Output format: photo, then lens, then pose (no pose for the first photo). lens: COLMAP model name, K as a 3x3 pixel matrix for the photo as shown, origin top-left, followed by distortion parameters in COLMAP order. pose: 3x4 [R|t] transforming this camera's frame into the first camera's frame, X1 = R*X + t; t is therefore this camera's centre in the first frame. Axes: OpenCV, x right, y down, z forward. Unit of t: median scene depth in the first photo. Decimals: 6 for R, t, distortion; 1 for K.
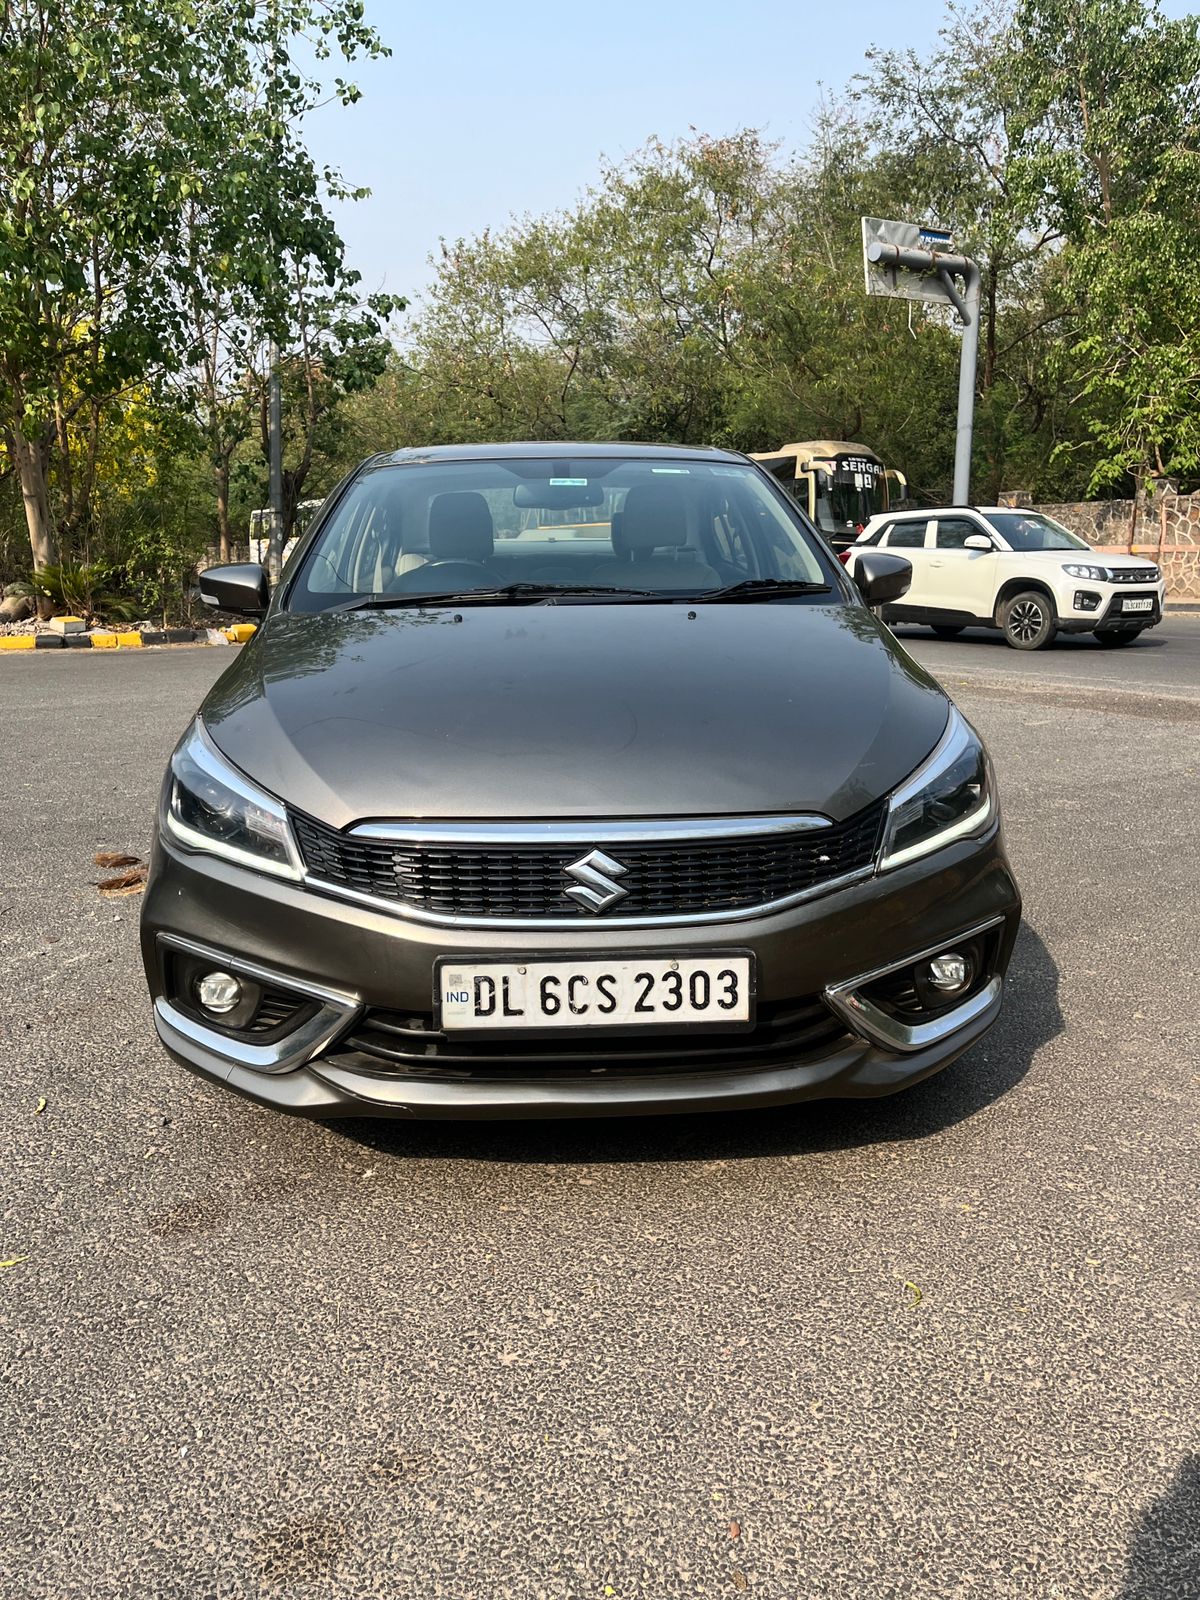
lens RADIAL K [[1255.7, 0, 596.0], [0, 1255.7, 794.1], [0, 0, 1]] dist [0.114123, -0.156812]
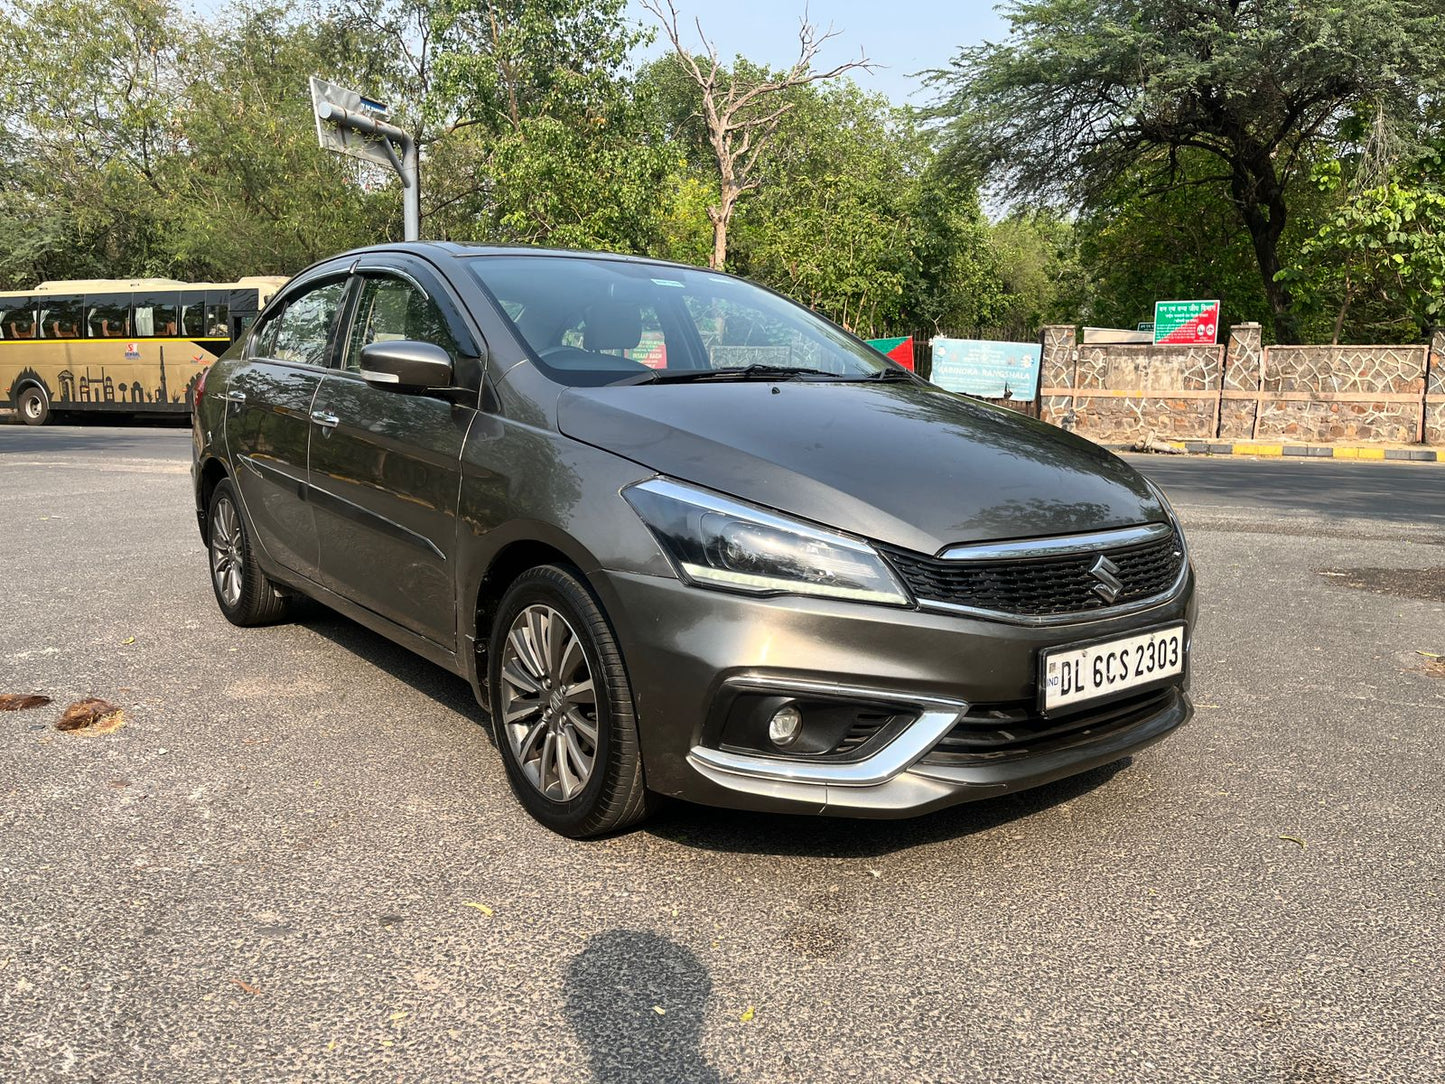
lens RADIAL K [[1134.0, 0, 722.5], [0, 1134.0, 542.0], [0, 0, 1]] dist [0.114123, -0.156812]
pose [[0.808181, -0.060372, 0.585832, -0.996456], [0.094428, 0.995146, -0.027714, 0.027186], [-0.581315, 0.077717, 0.809958, 0.275970]]
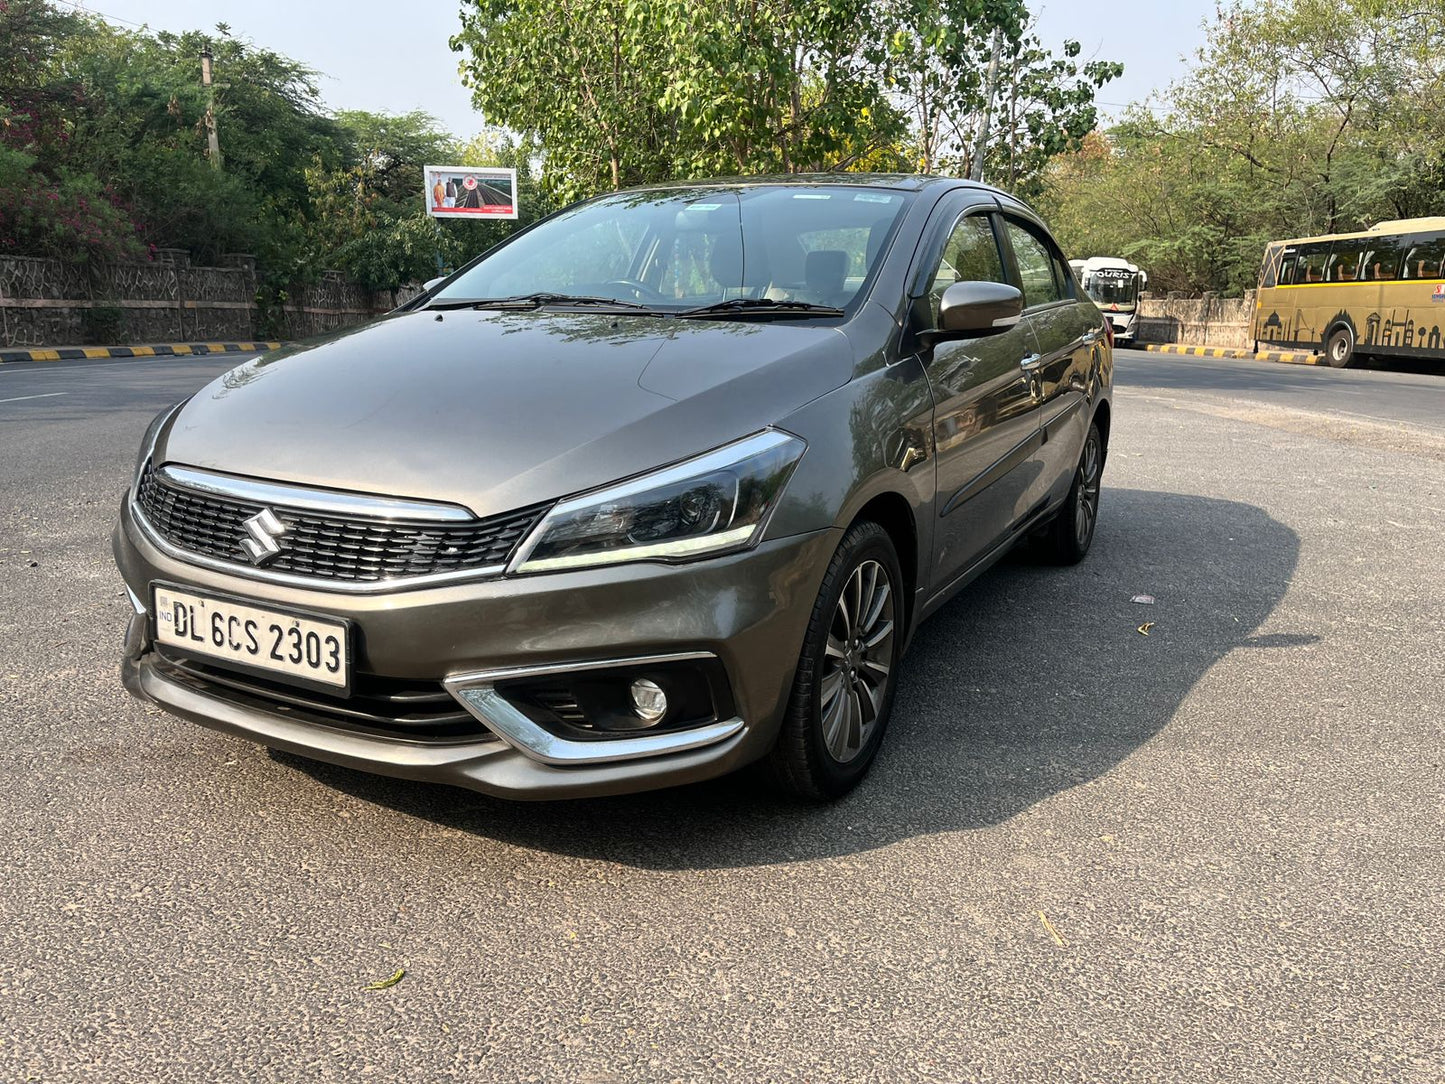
lens RADIAL K [[1134.0, 0, 722.5], [0, 1134.0, 542.0], [0, 0, 1]] dist [0.114123, -0.156812]
pose [[0.847625, 0.141214, -0.511460, 0.867373], [-0.136898, 0.989501, 0.046325, -0.029216], [0.512632, 0.030751, 0.858058, 0.332617]]
